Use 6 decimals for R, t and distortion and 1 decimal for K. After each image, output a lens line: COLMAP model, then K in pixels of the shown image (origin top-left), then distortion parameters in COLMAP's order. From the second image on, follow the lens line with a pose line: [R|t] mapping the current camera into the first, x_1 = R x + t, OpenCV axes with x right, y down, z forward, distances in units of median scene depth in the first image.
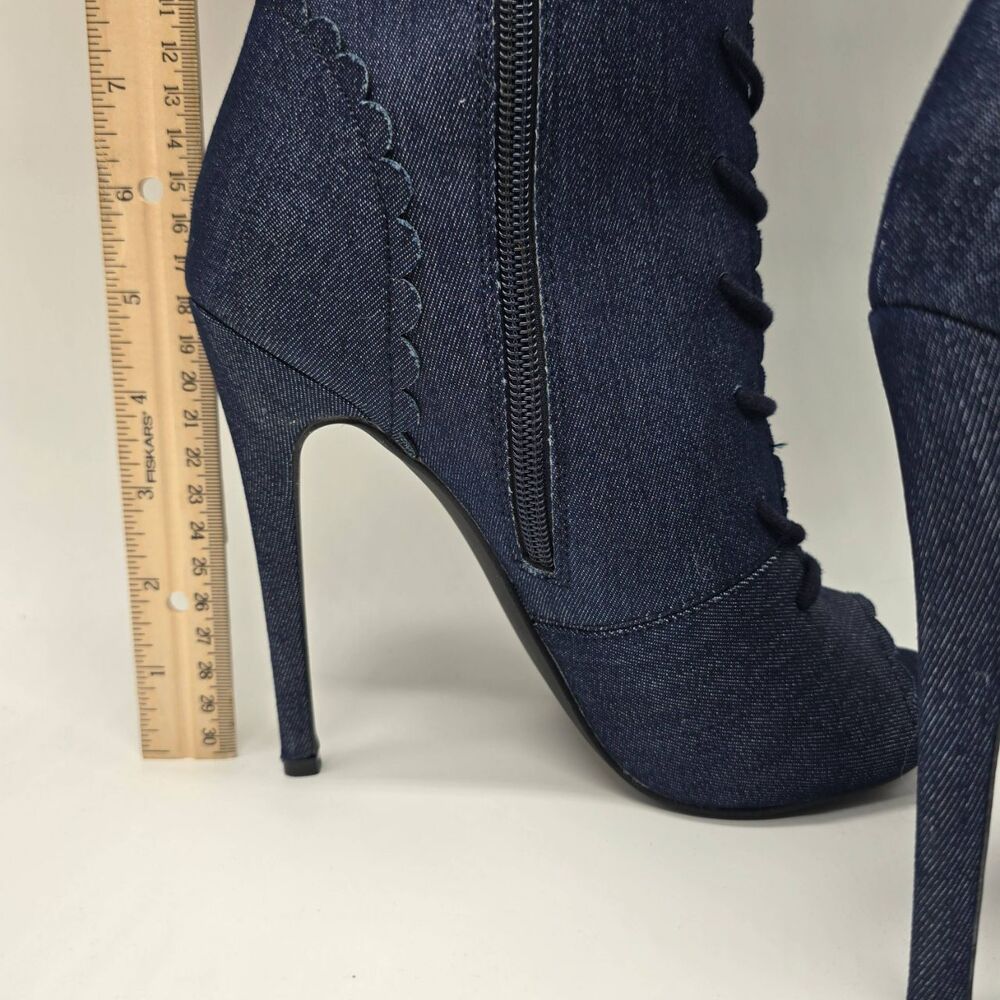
lens RADIAL K [[860.3, 0, 500.0], [0, 860.3, 500.0], [0, 0, 1]] dist [0.043054, -0.091418]
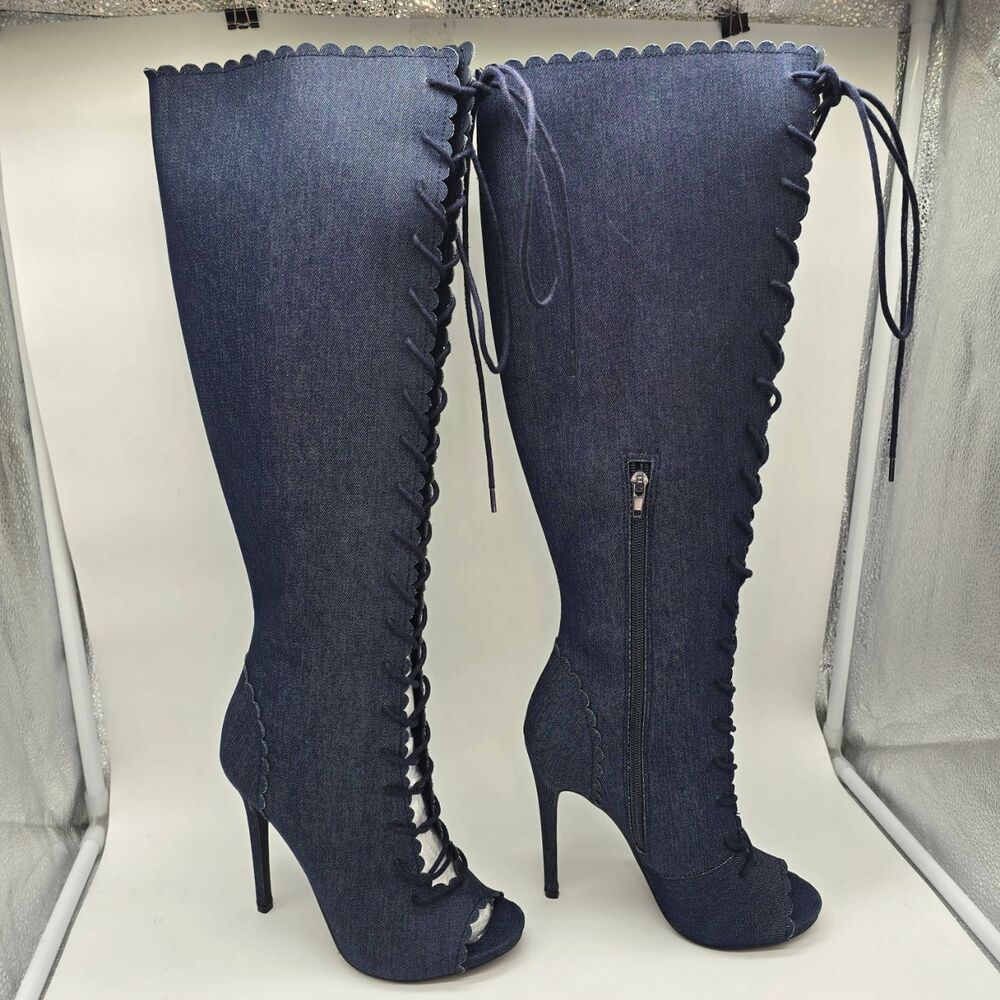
lens RADIAL K [[860.3, 0, 500.0], [0, 860.3, 500.0], [0, 0, 1]] dist [0.043054, -0.091418]
pose [[0.967744, 0.059757, -0.244745, 0.231663], [-0.048476, 0.997477, 0.051866, -1.241580], [0.247227, -0.038328, 0.968199, -1.880651]]
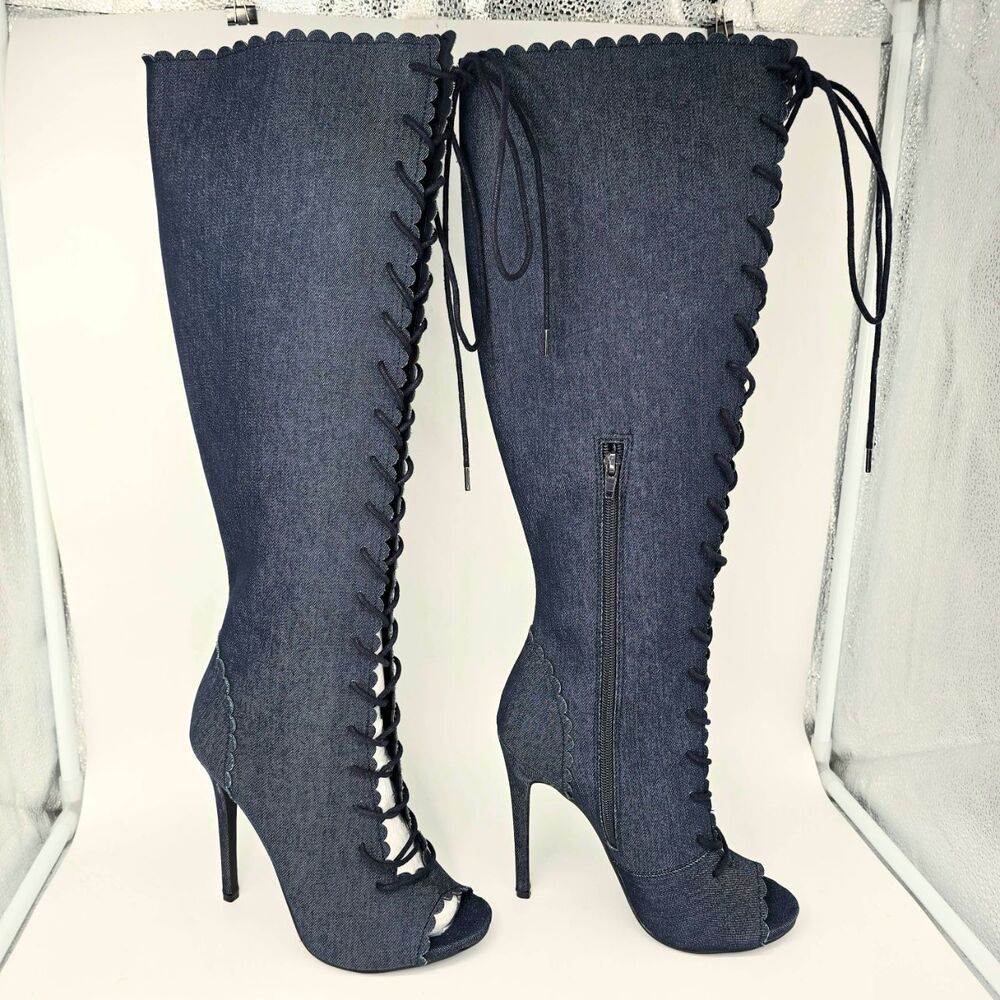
lens RADIAL K [[860.3, 0, 500.0], [0, 860.3, 500.0], [0, 0, 1]] dist [0.043054, -0.091418]
pose [[0.960379, 0.069096, -0.269997, 0.386231], [-0.073006, 0.997322, -0.004453, -1.030995], [0.268966, 0.023988, 0.962851, -1.858613]]
